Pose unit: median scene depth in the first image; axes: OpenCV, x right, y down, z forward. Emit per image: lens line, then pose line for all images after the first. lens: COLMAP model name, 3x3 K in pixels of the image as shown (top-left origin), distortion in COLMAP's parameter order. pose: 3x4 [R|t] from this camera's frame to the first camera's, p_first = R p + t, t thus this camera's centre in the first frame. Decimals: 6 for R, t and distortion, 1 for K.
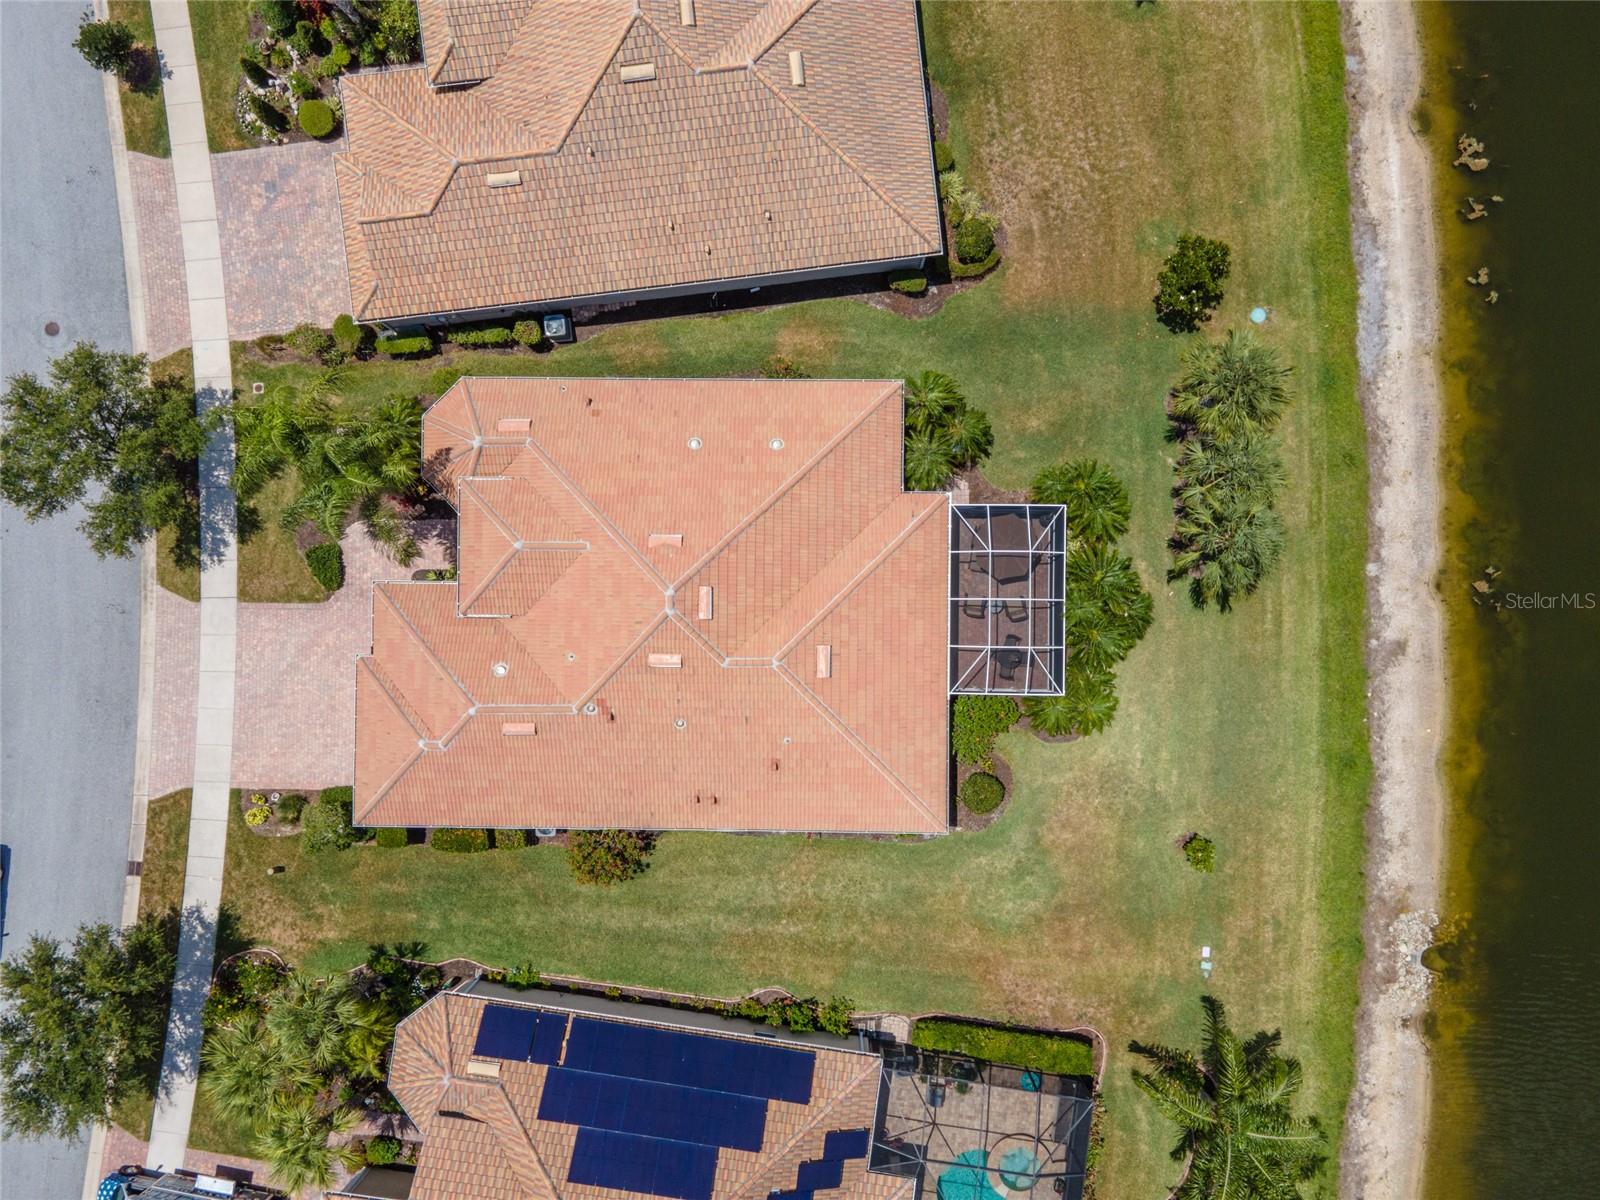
lens RADIAL K [[1174.5, 0, 795.7], [0, 1174.5, 605.3], [0, 0, 1]] dist [0.032453, 0.018134]
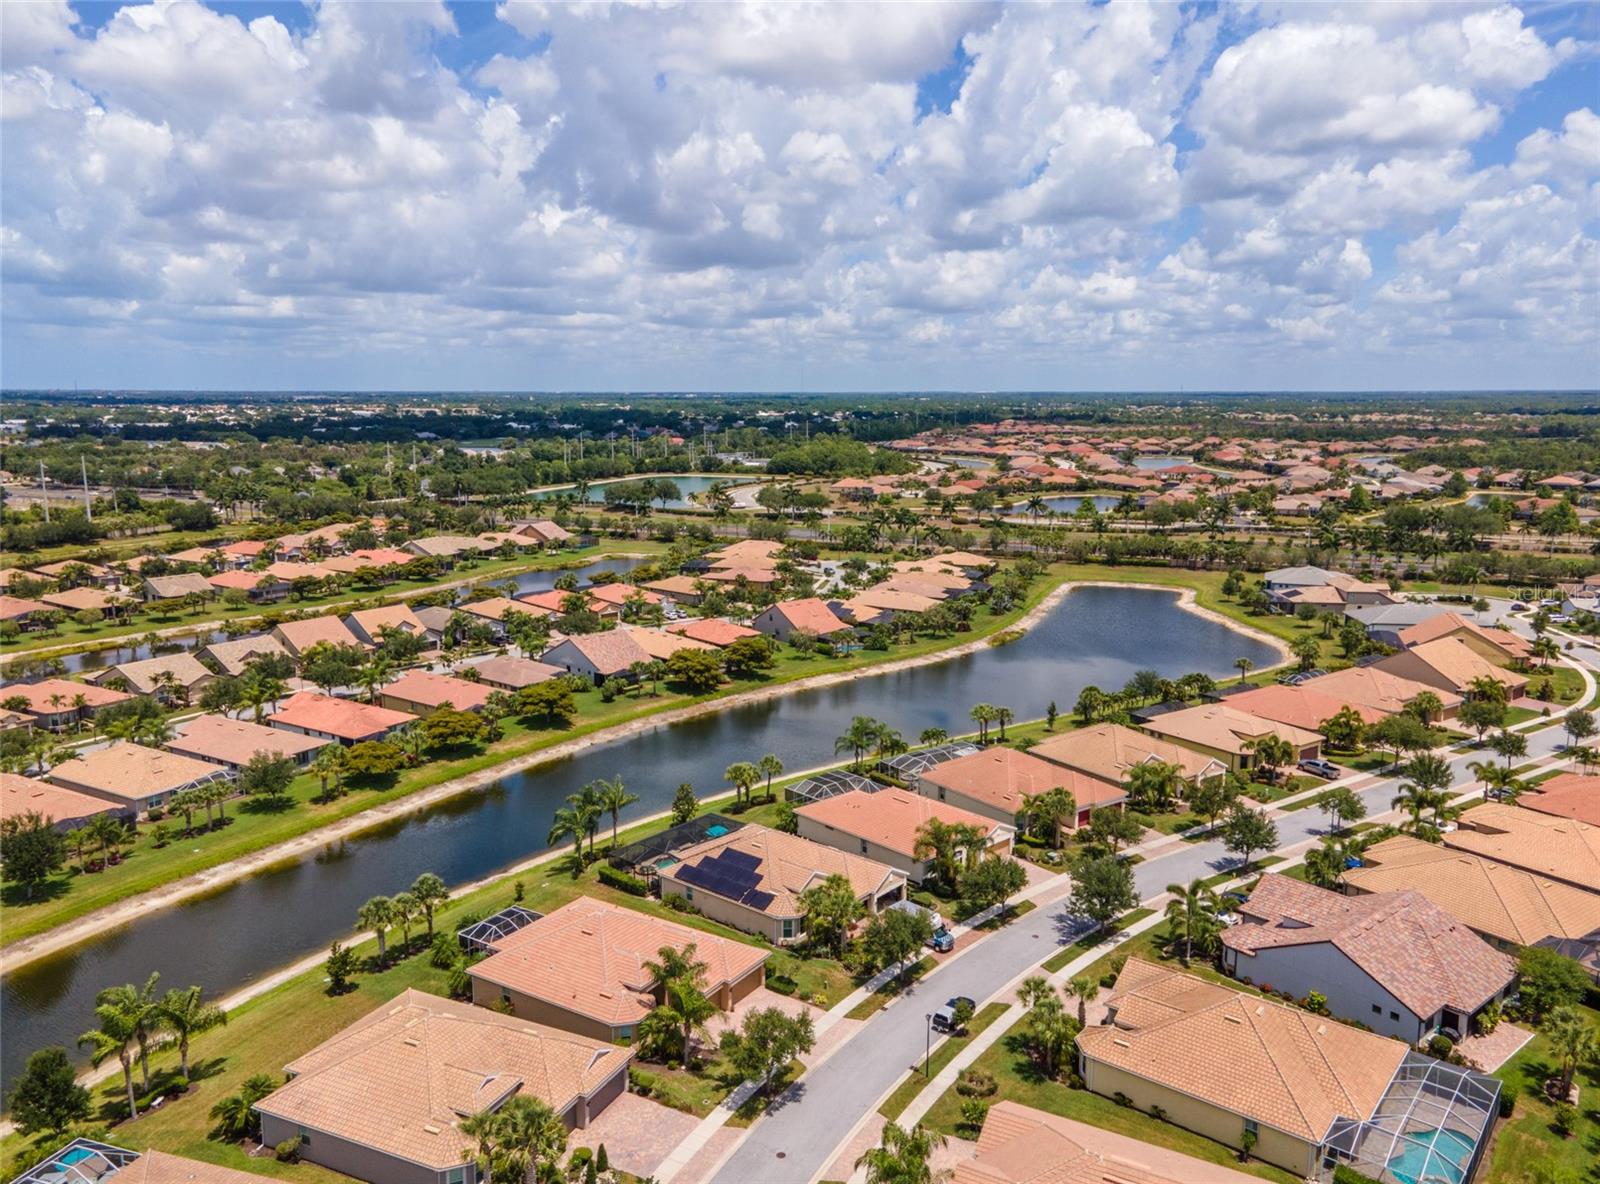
lens RADIAL K [[1174.5, 0, 802.4], [0, 1174.5, 590.2], [0, 0, 1]] dist [0.032453, 0.018134]
pose [[-0.847903, -0.051773, 0.527617, -1.522925], [0.529774, -0.120271, 0.839568, -1.568191], [0.019990, 0.991390, 0.129406, -0.033945]]
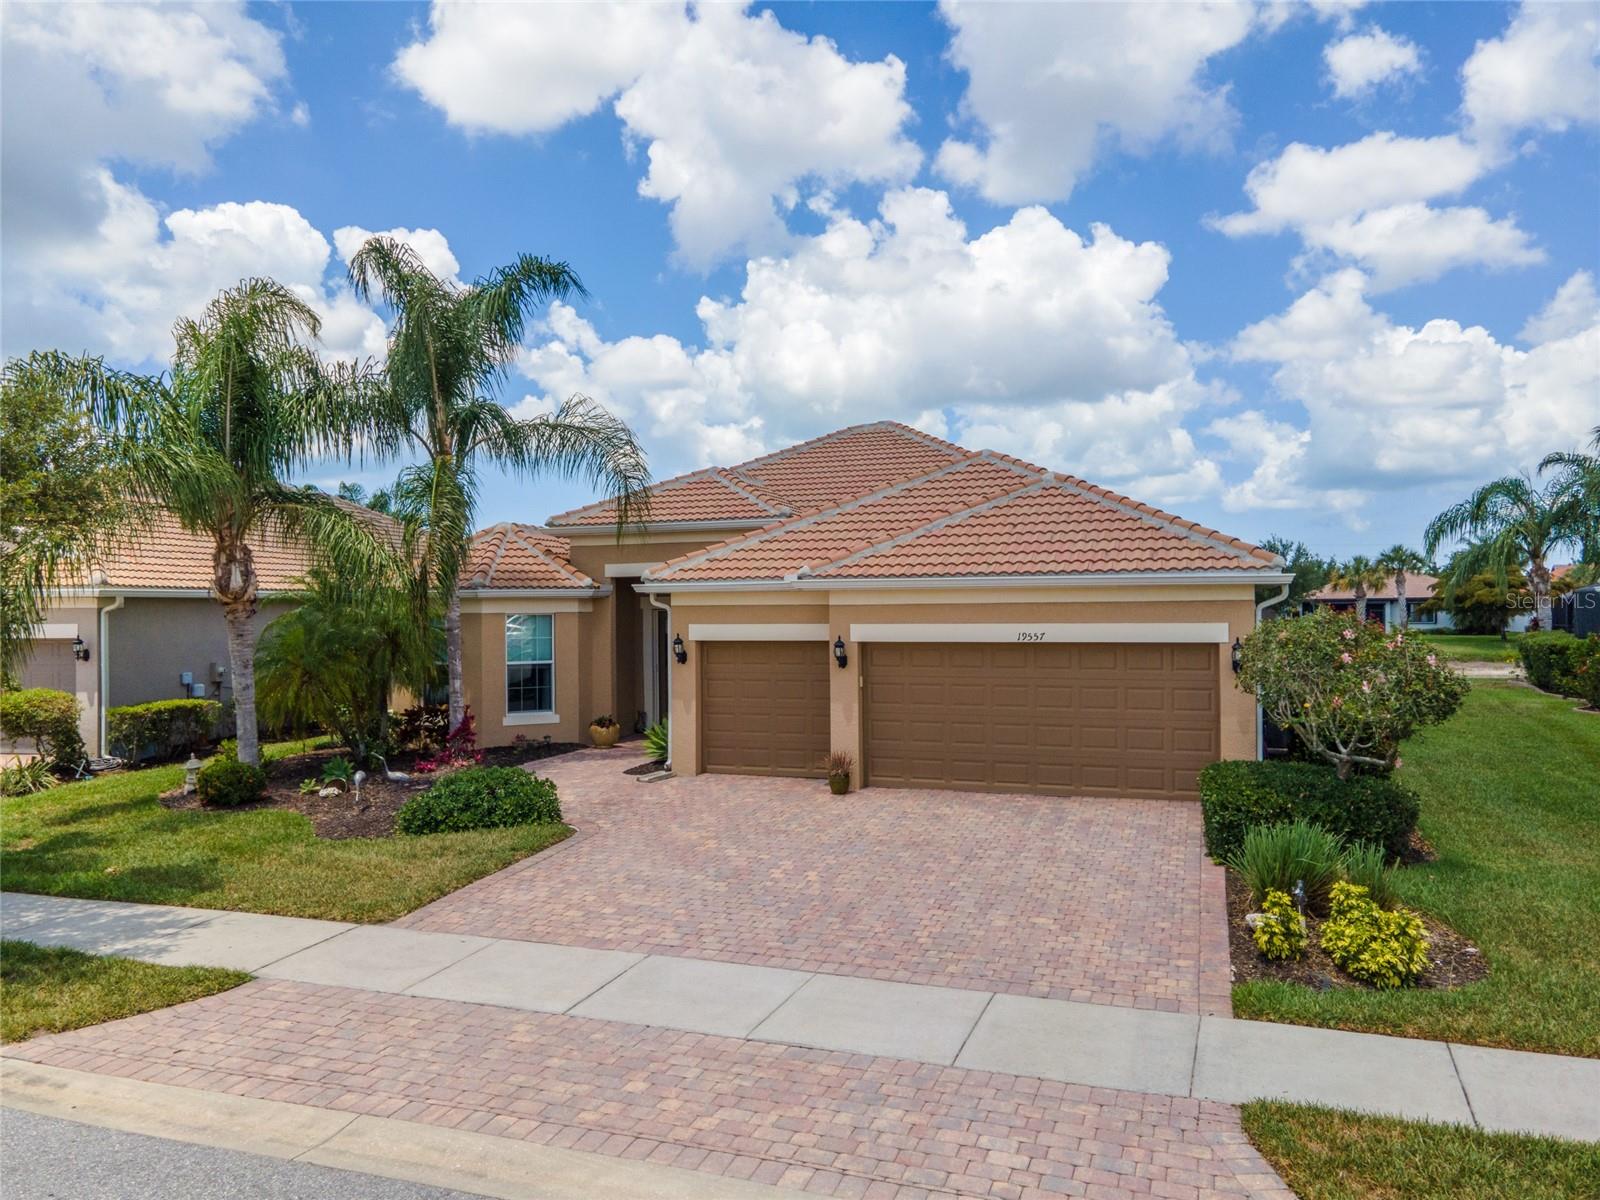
lens RADIAL K [[1174.5, 0, 800.0], [0, 1174.5, 586.8], [0, 0, 1]] dist [0.032453, 0.018134]
pose [[0.314126, 0.046978, 0.948218, -0.668308], [0.949173, 0.005386, -0.314709, 0.148223], [-0.019891, 0.998881, -0.042898, 0.942620]]
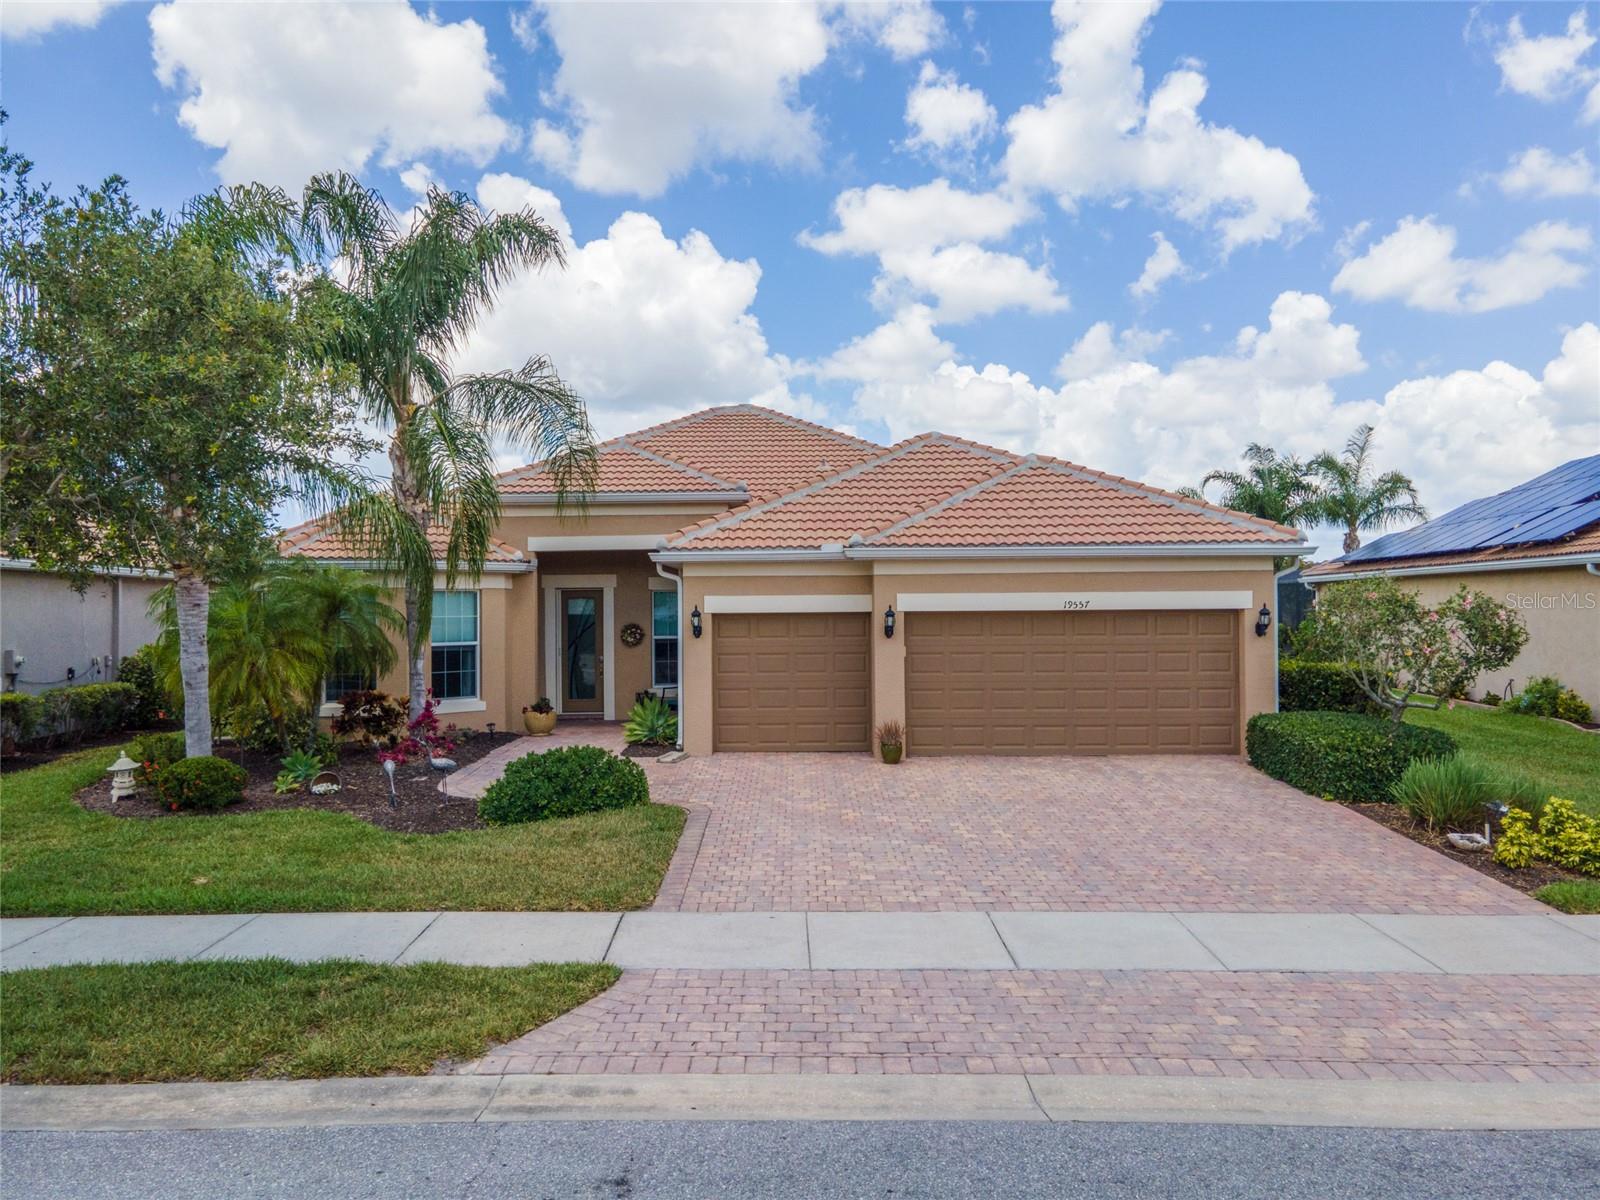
lens RADIAL K [[1174.5, 0, 795.3], [0, 1174.5, 609.3], [0, 0, 1]] dist [0.032453, 0.018134]
pose [[-0.010665, 0.030404, 0.999481, -0.679912], [0.999899, 0.009758, 0.010373, 0.020684], [-0.009438, 0.999490, -0.030505, 0.953747]]
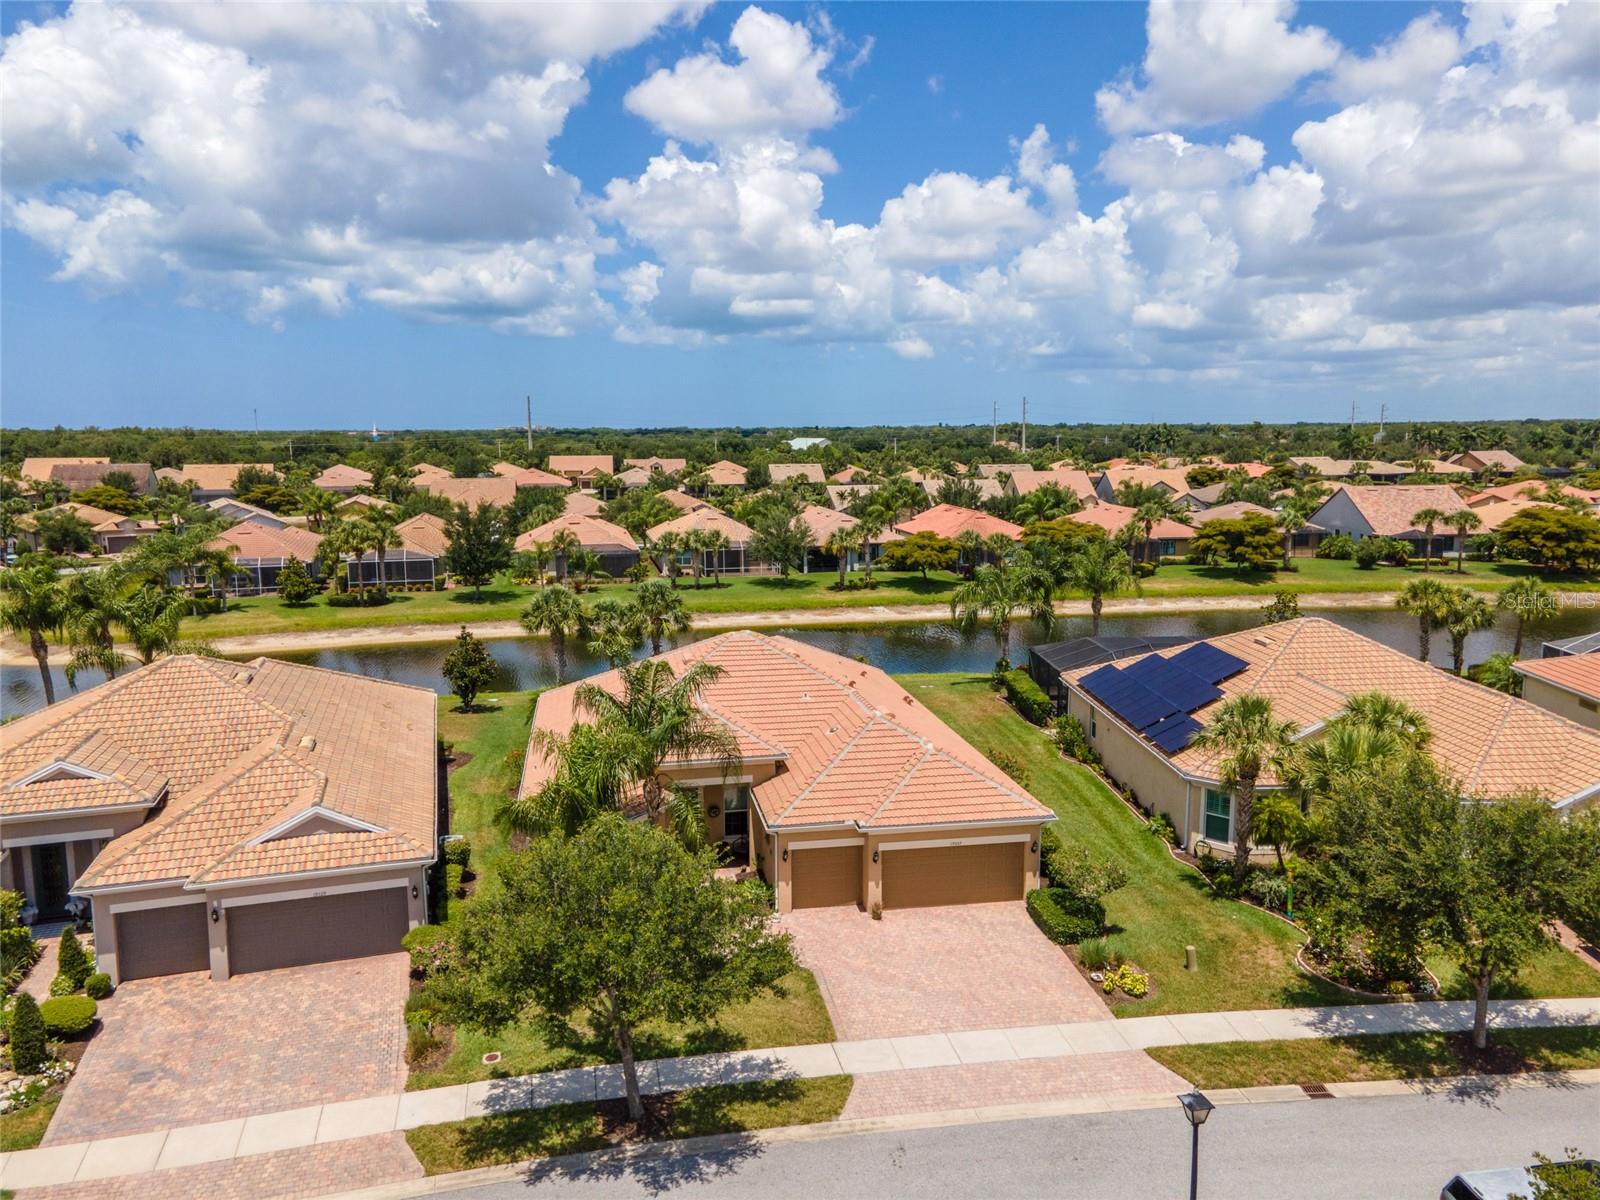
lens RADIAL K [[1174.5, 0, 799.1], [0, 1174.5, 600.3], [0, 0, 1]] dist [0.032453, 0.018134]
pose [[-0.183096, -0.106226, 0.977339, -1.059727], [0.983084, -0.015033, 0.182539, -0.134788], [-0.004698, 0.994228, 0.107181, 0.698070]]
